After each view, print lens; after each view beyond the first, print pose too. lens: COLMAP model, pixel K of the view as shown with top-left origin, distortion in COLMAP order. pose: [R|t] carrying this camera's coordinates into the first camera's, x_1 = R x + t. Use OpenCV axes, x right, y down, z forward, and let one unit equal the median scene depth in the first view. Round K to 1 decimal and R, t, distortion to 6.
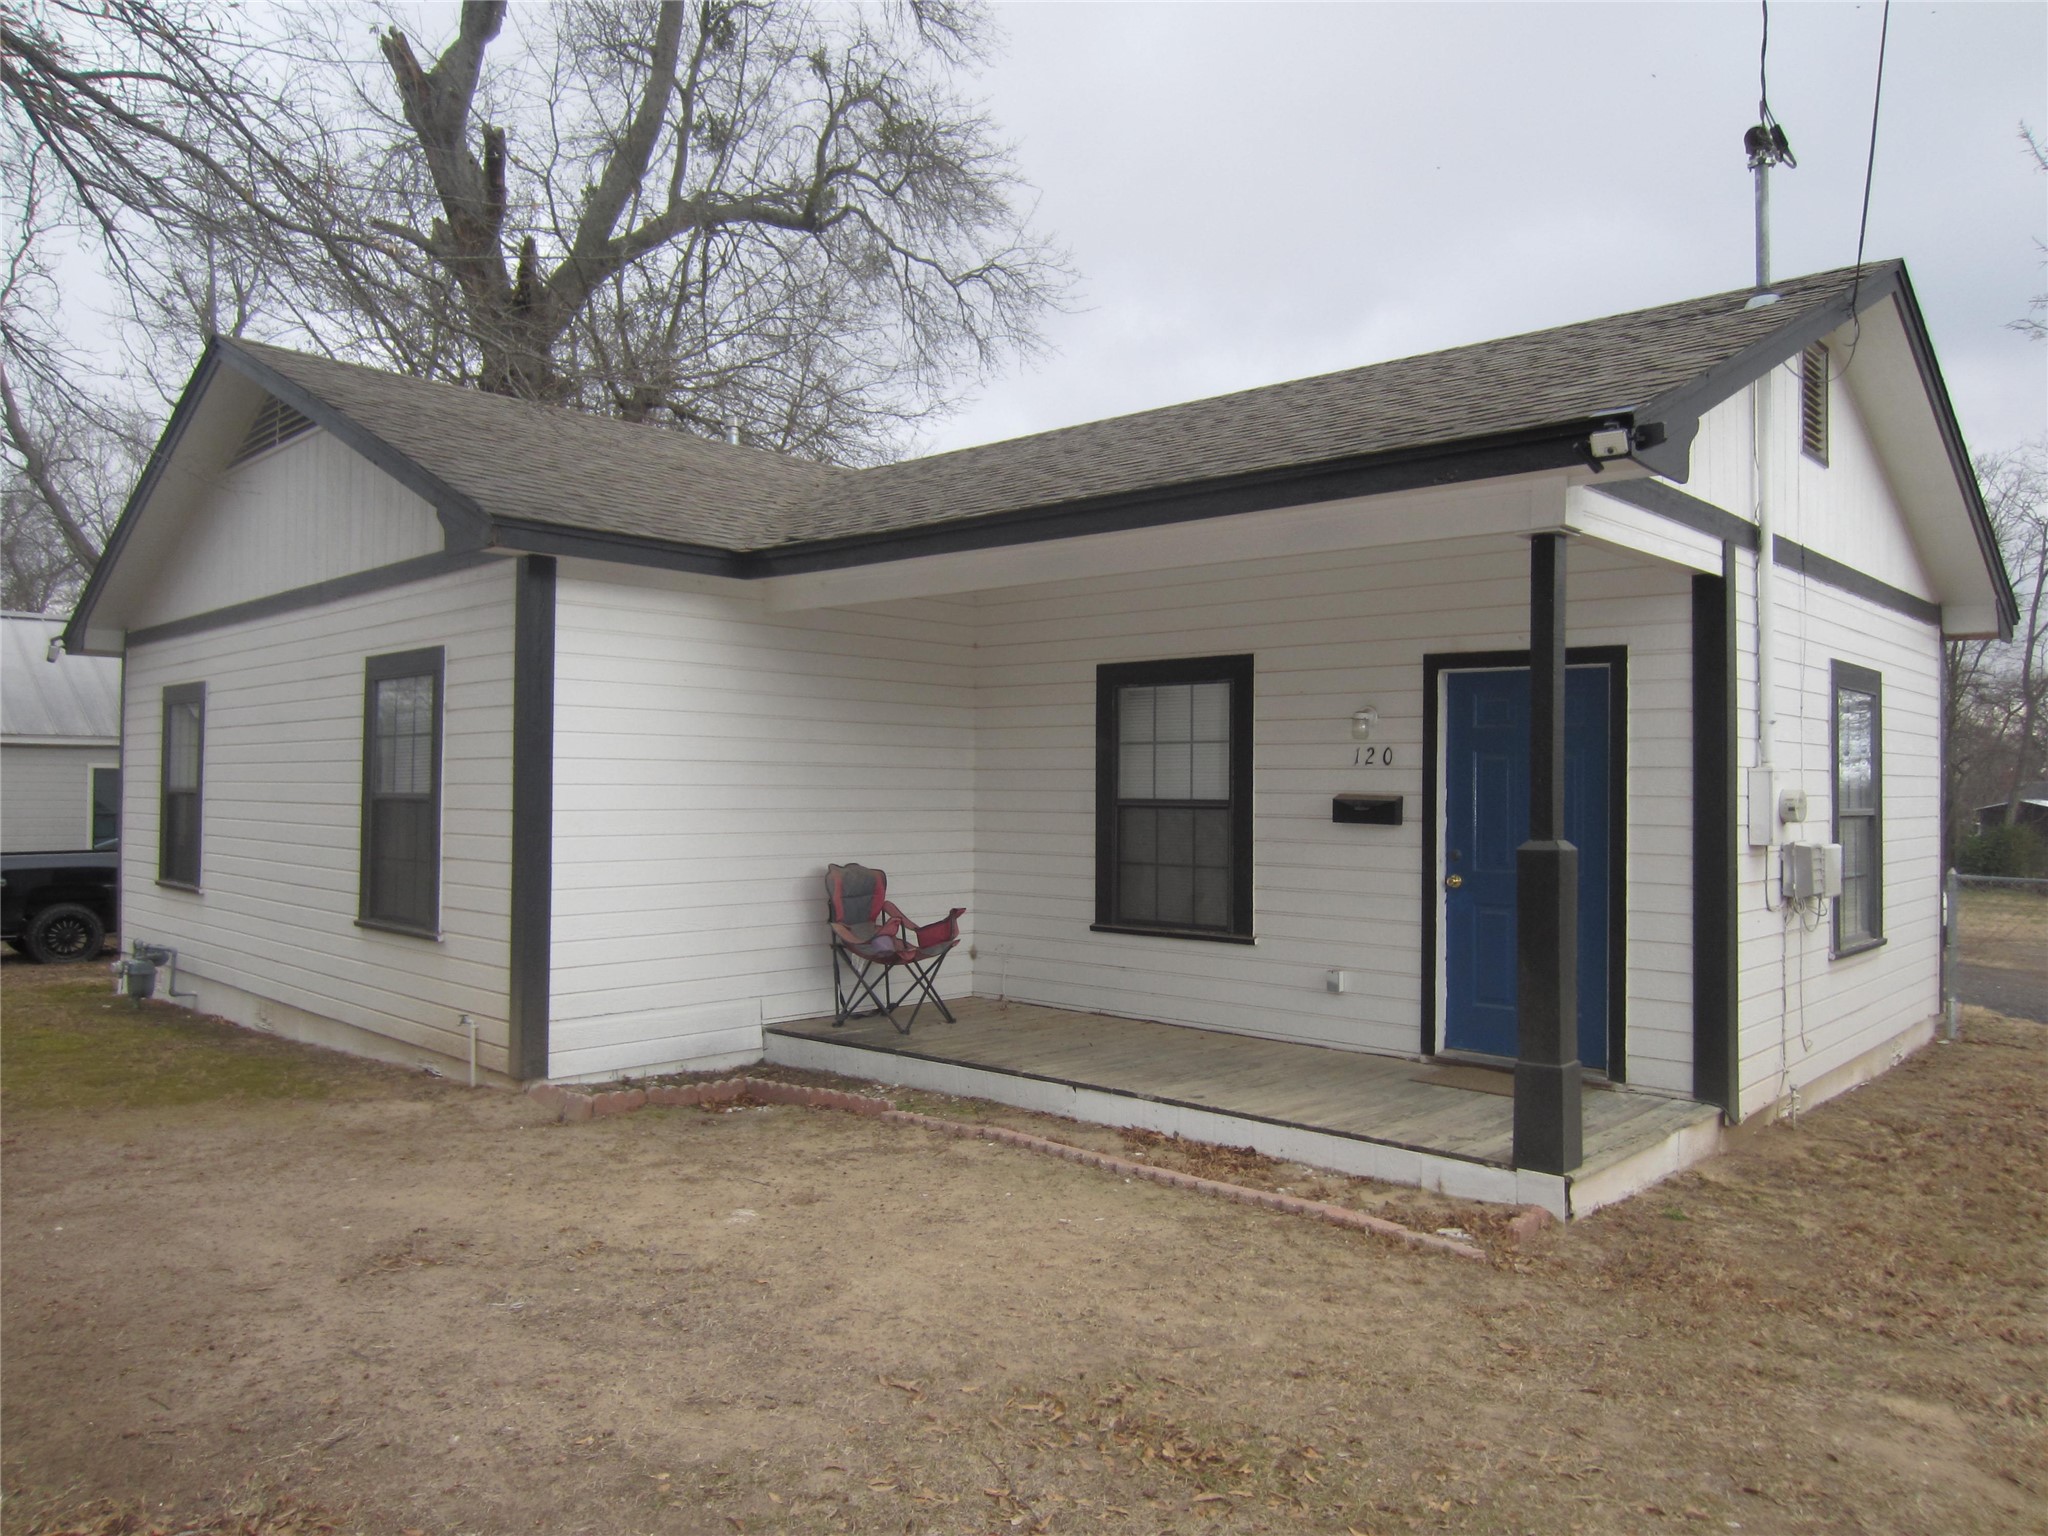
lens RADIAL K [[1469.4, 0, 1020.4], [0, 1469.4, 770.7], [0, 0, 1]] dist [-0.025724, 0.009715]
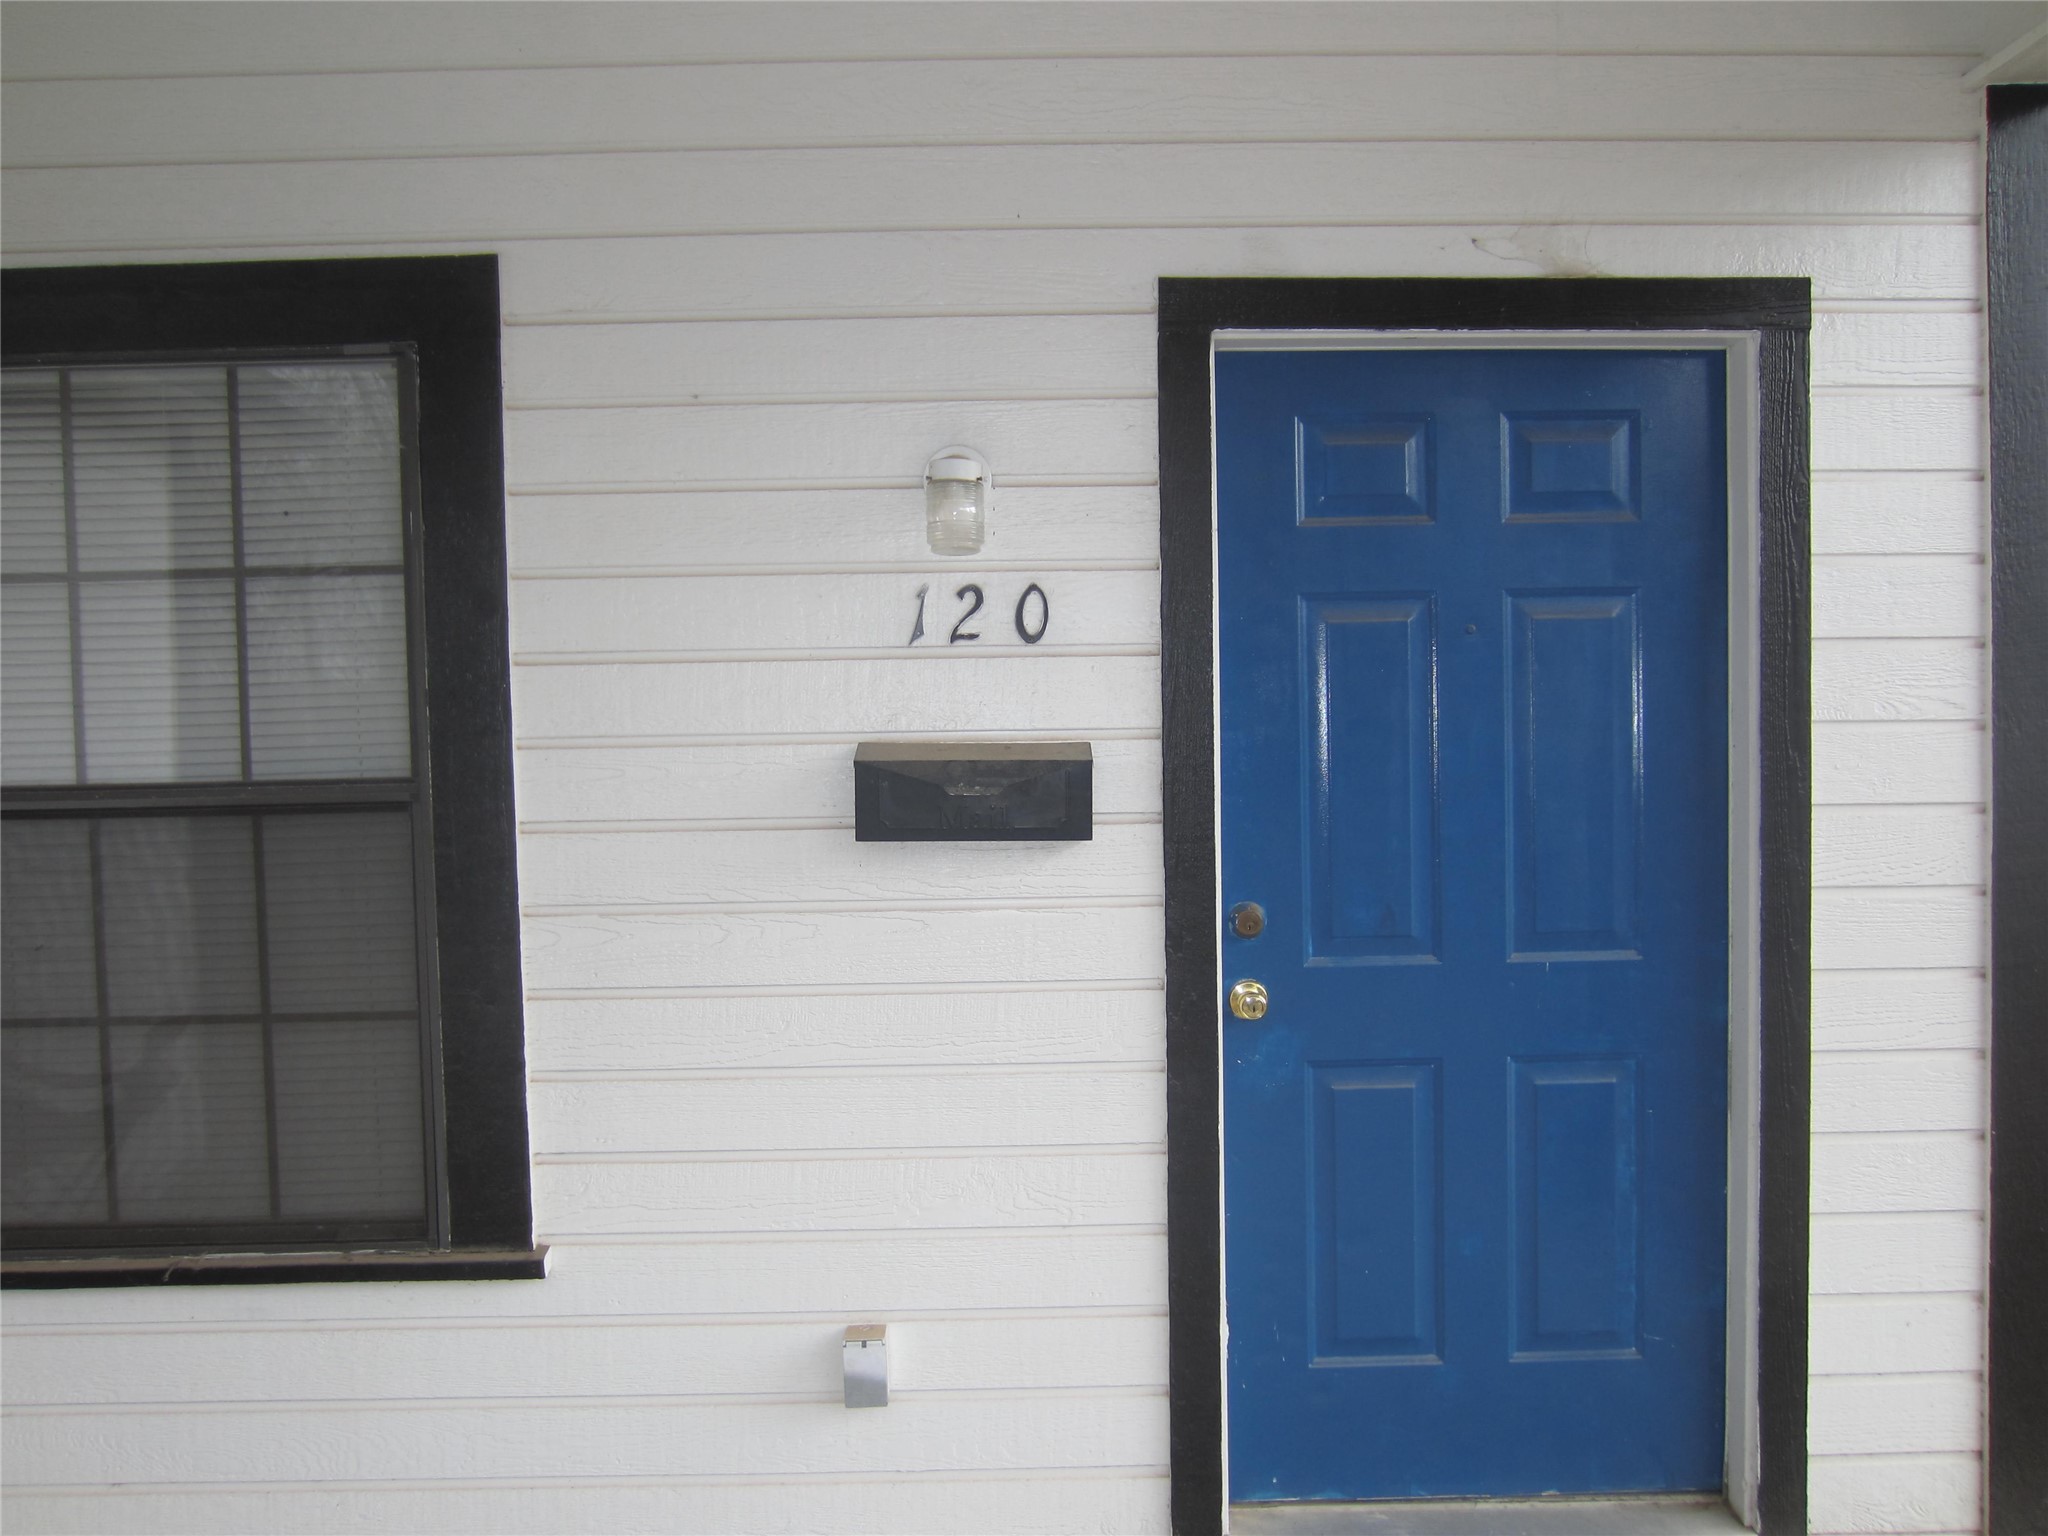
lens RADIAL K [[1469.4, 0, 1021.9], [0, 1469.4, 788.2], [0, 0, 1]] dist [-0.025724, 0.009715]
pose [[0.727897, -0.047742, 0.684023, 0.038090], [0.019809, 0.998621, 0.048620, 0.011235], [-0.685401, -0.021841, 0.727839, 0.767394]]
